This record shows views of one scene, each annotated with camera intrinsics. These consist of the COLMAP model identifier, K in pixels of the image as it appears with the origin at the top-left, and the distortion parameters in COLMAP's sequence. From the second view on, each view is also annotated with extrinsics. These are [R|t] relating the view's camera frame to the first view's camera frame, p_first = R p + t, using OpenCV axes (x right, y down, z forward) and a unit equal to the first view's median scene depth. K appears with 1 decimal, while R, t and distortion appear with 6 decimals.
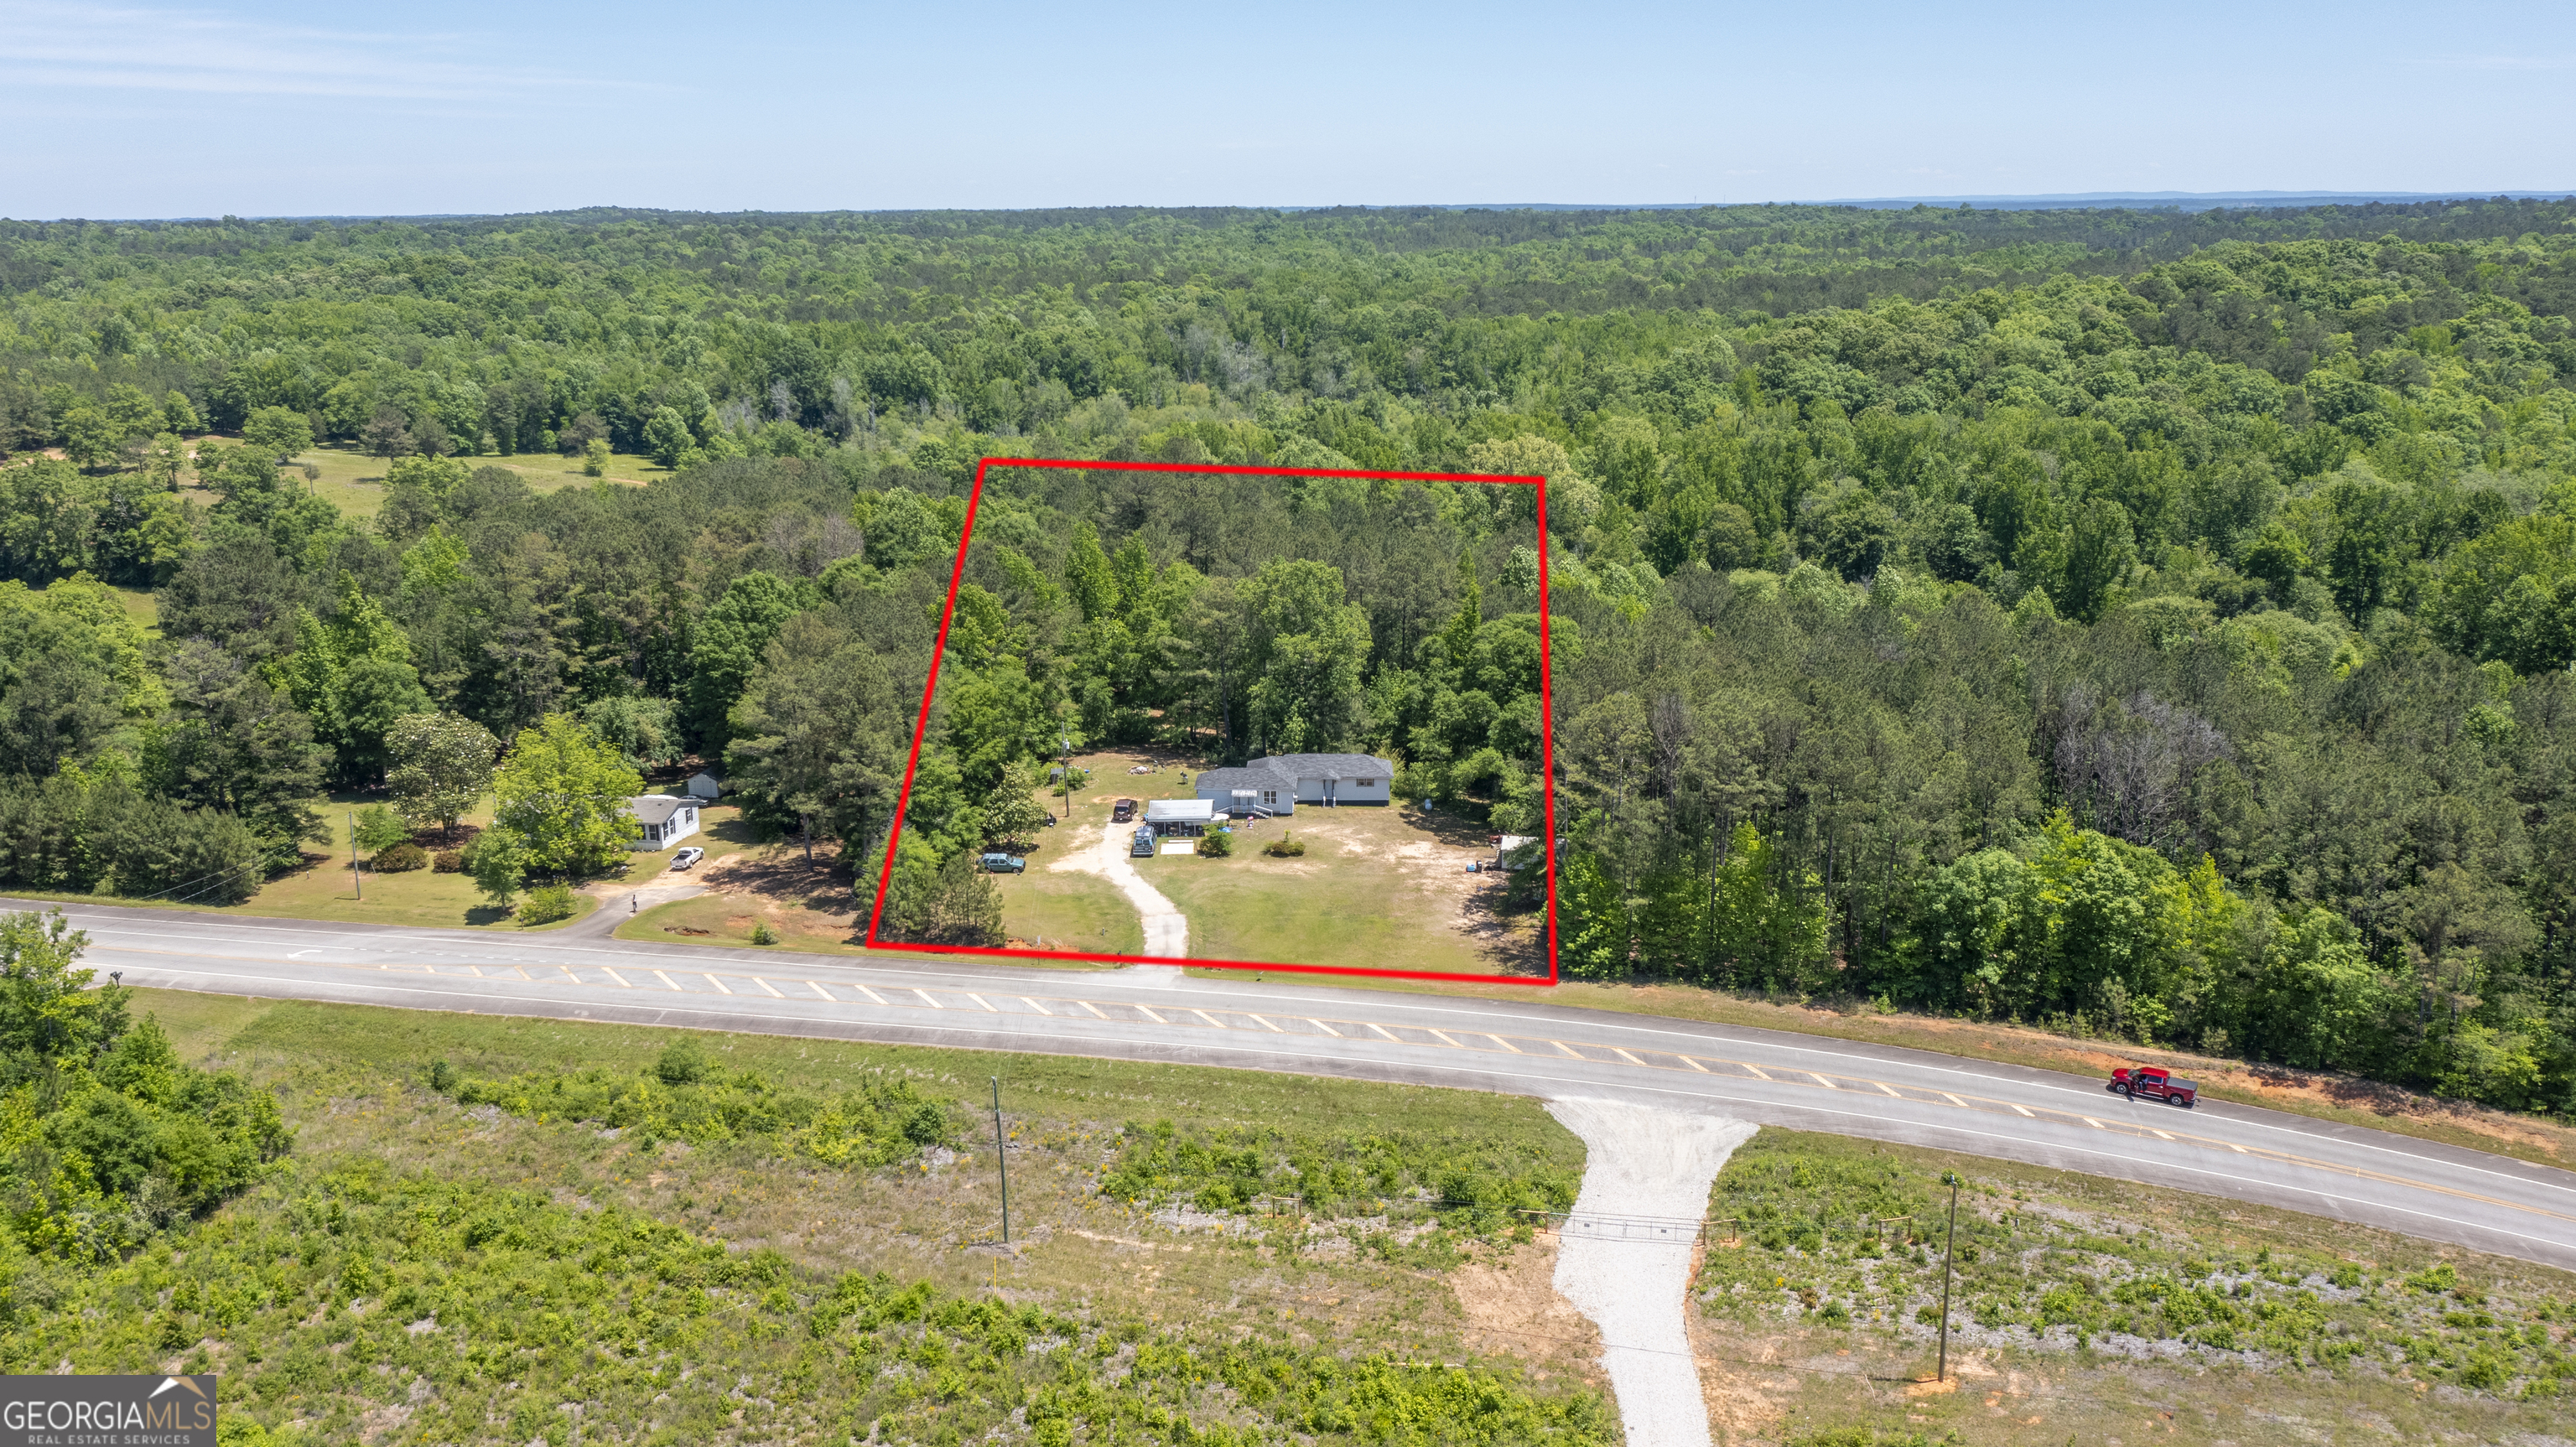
lens RADIAL K [[2041.3, 0, 1294.0], [0, 2041.3, 727.5], [0, 0, 1]] dist [-0.009956, 0.012423]
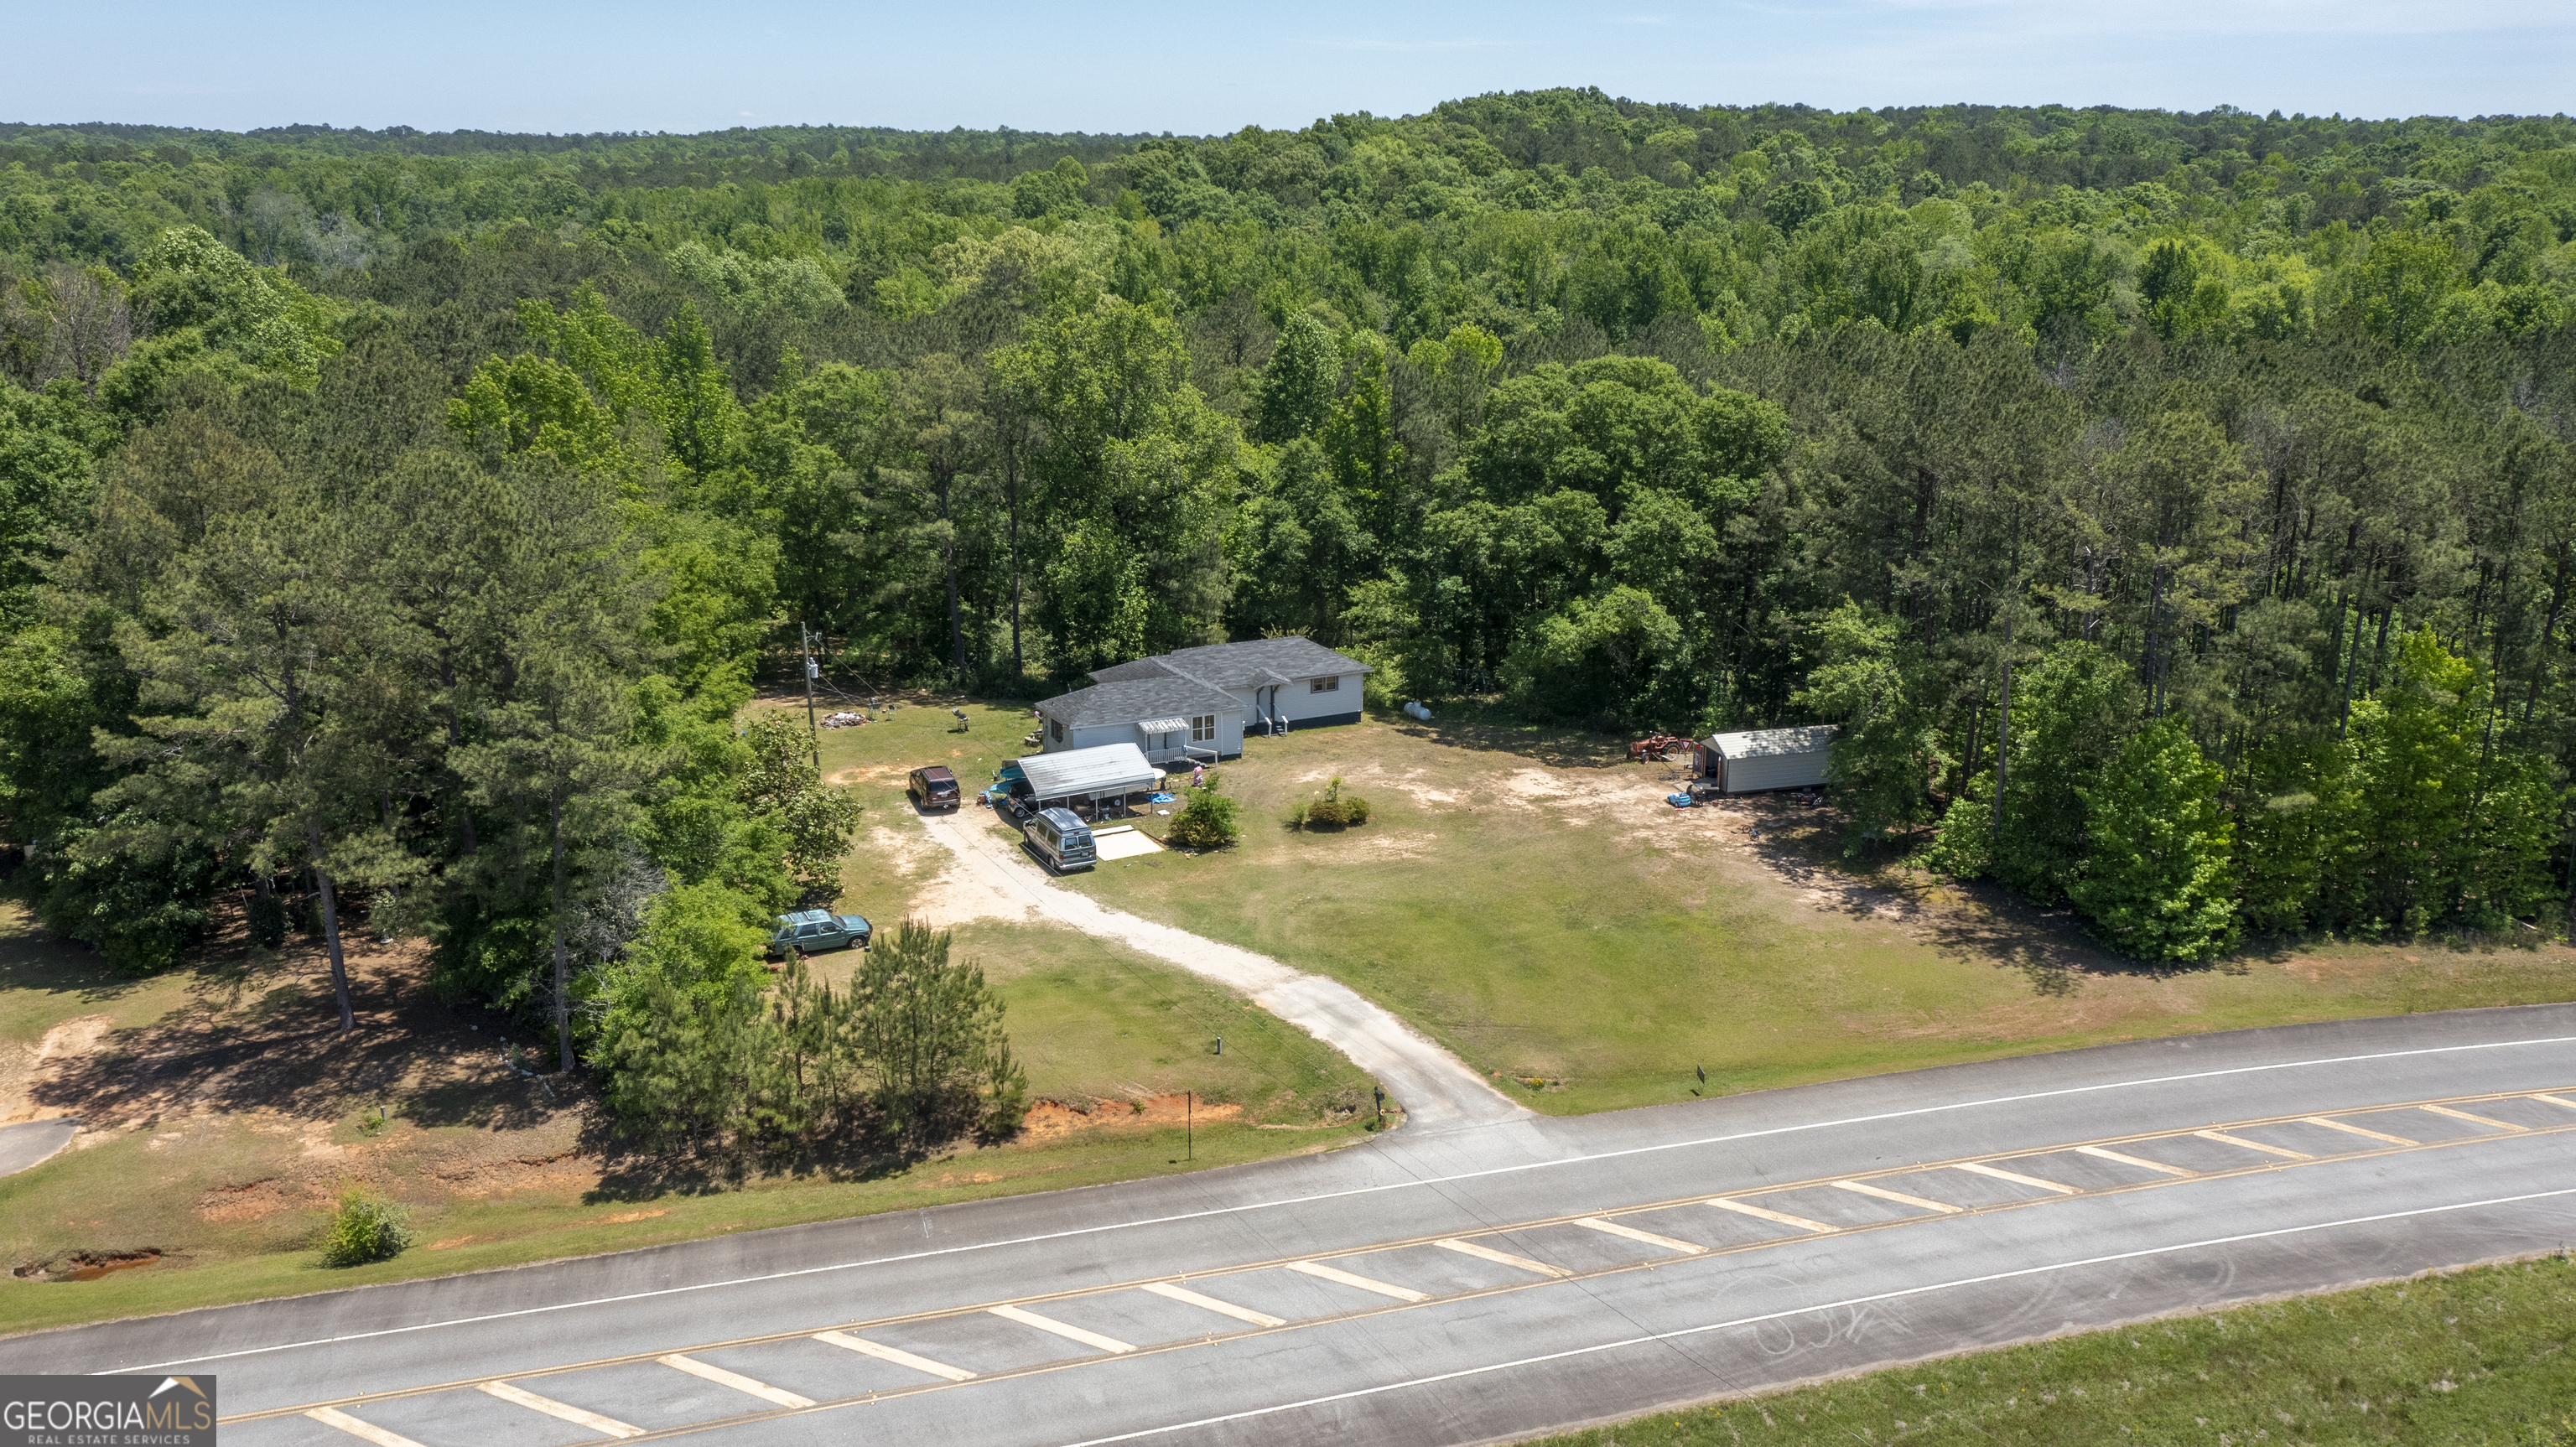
lens RADIAL K [[2041.3, 0, 1294.0], [0, 2041.3, 727.5], [0, 0, 1]] dist [-0.009956, 0.012423]
pose [[0.884841, -0.117450, 0.450845, -0.232478], [0.108031, 0.993051, 0.046677, 0.012138], [-0.453194, 0.007404, 0.891381, 0.523898]]
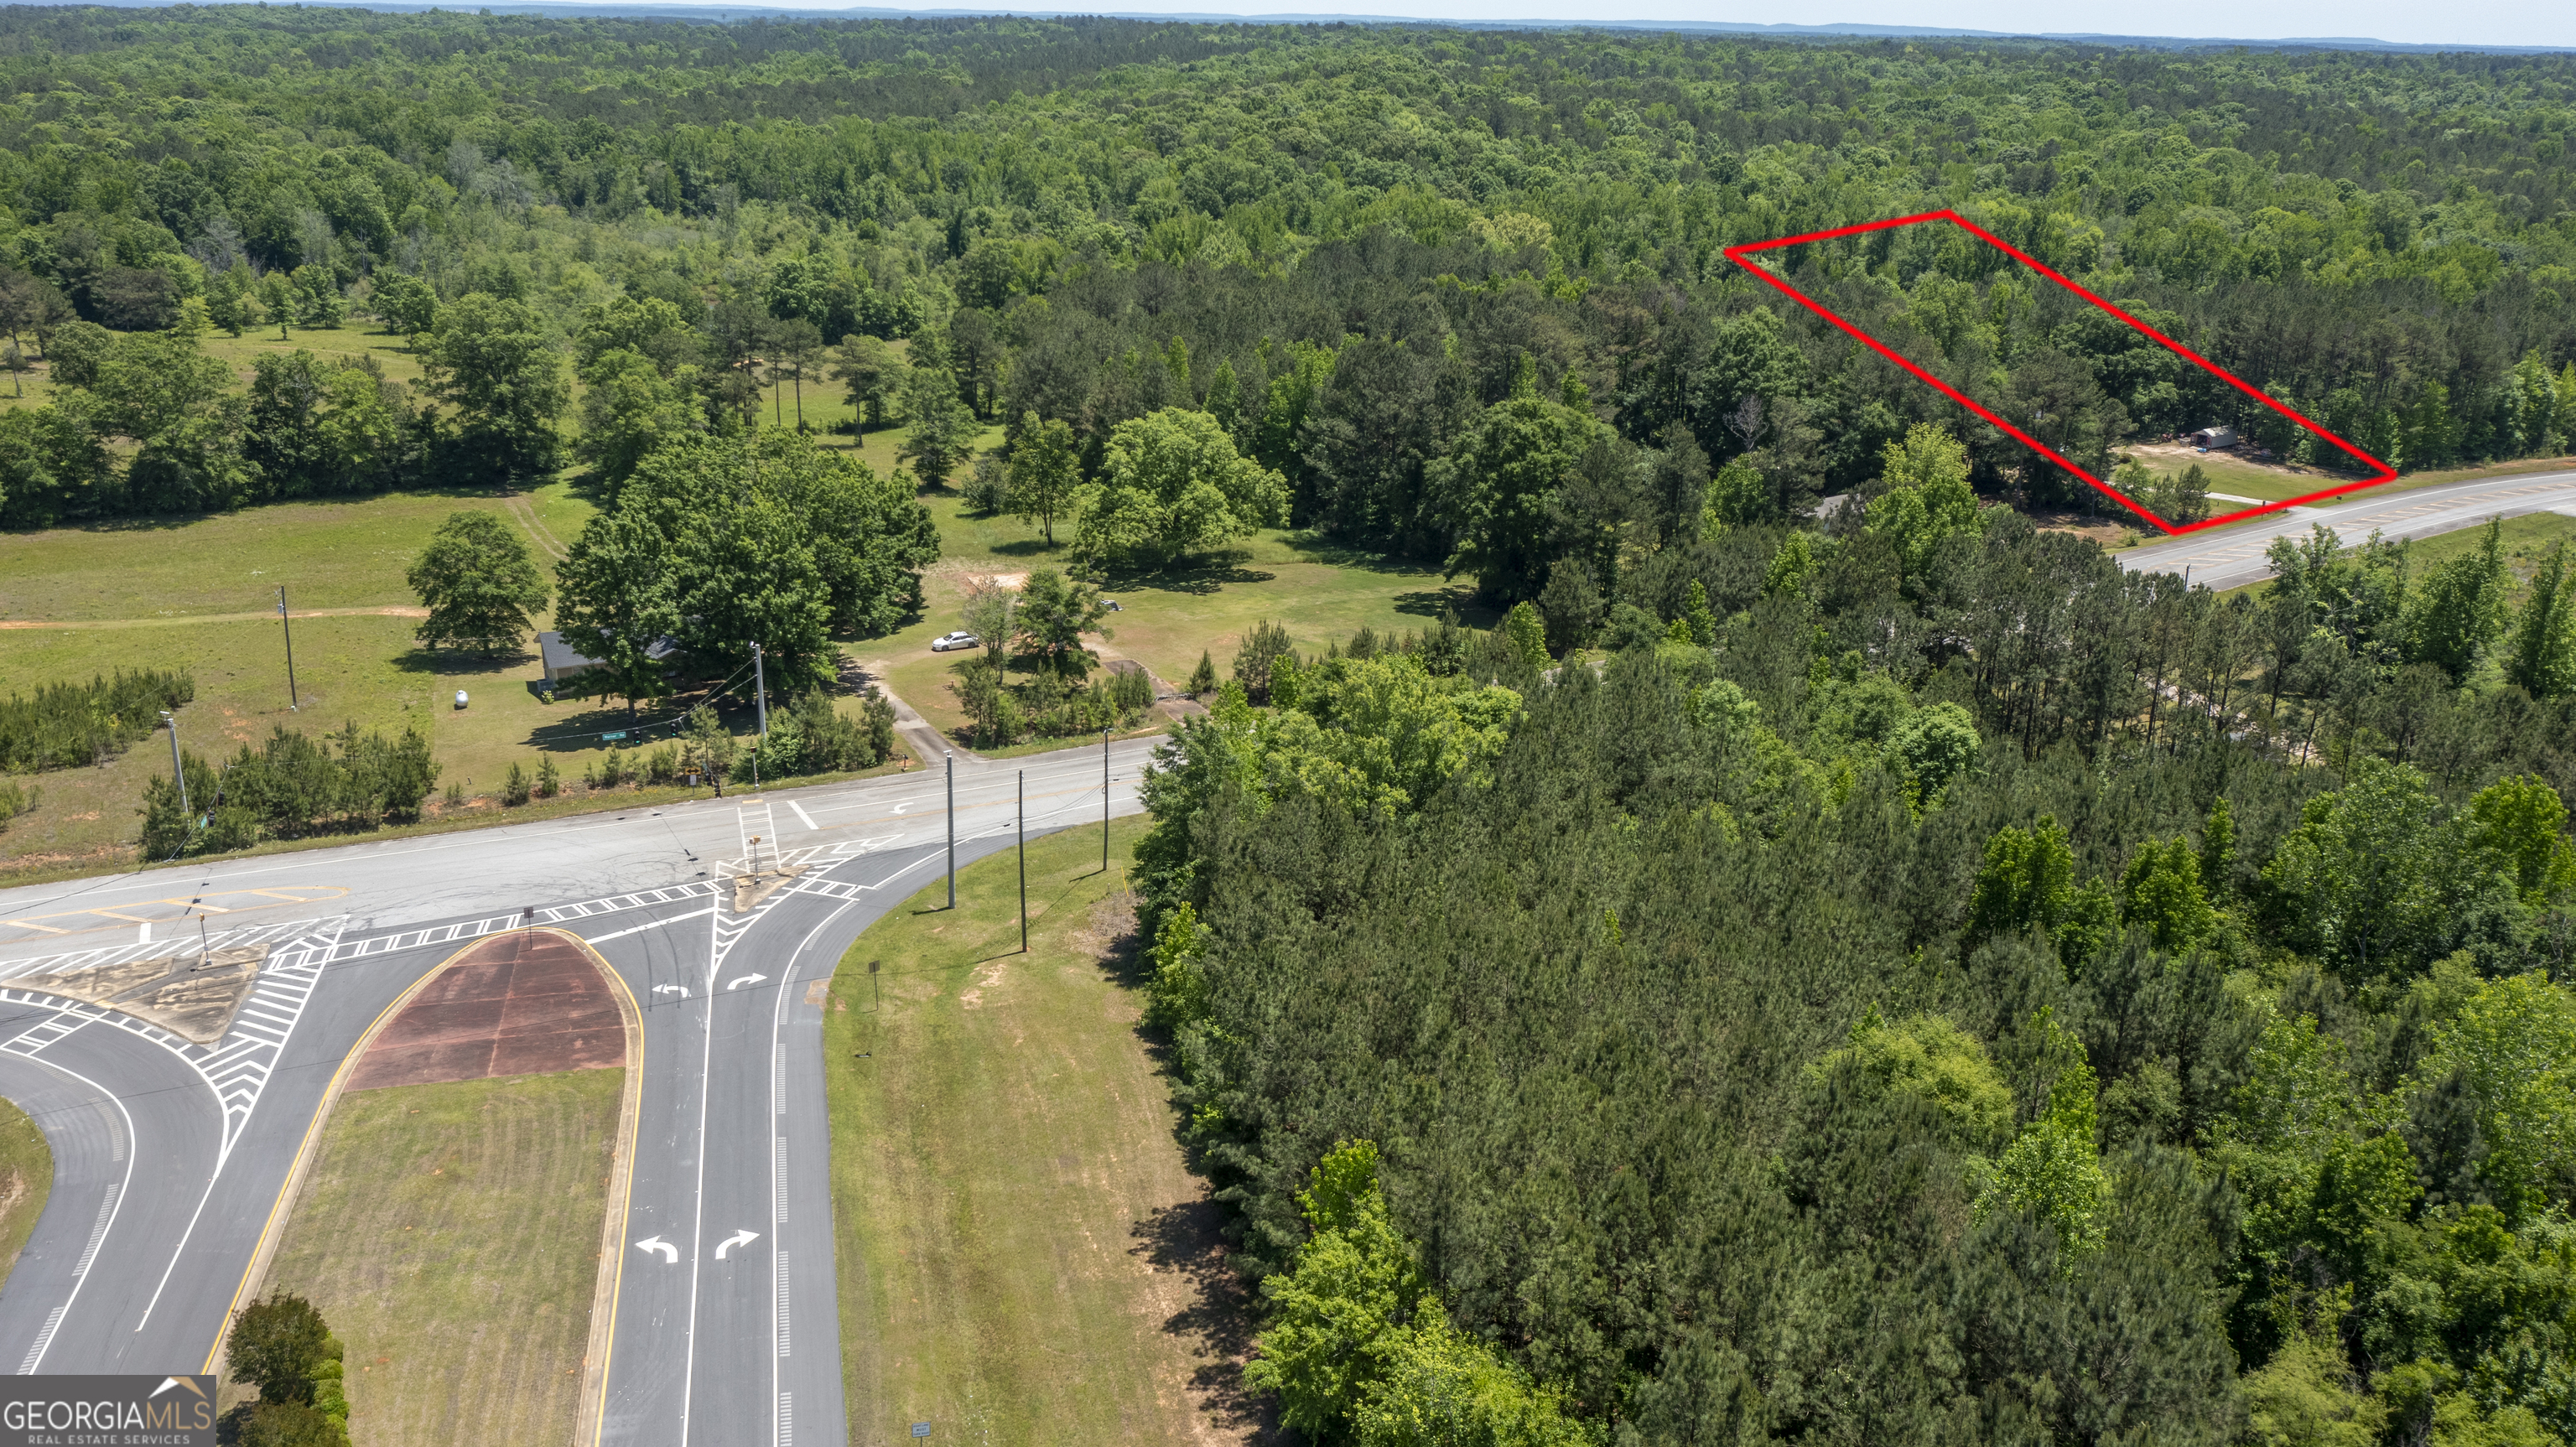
lens RADIAL K [[2041.3, 0, 1294.0], [0, 2041.3, 727.5], [0, 0, 1]] dist [-0.009956, 0.012423]
pose [[0.685637, -0.221340, 0.693477, -1.509646], [0.157727, 0.975193, 0.155312, -0.079133], [-0.710650, 0.002892, 0.703540, 0.338232]]
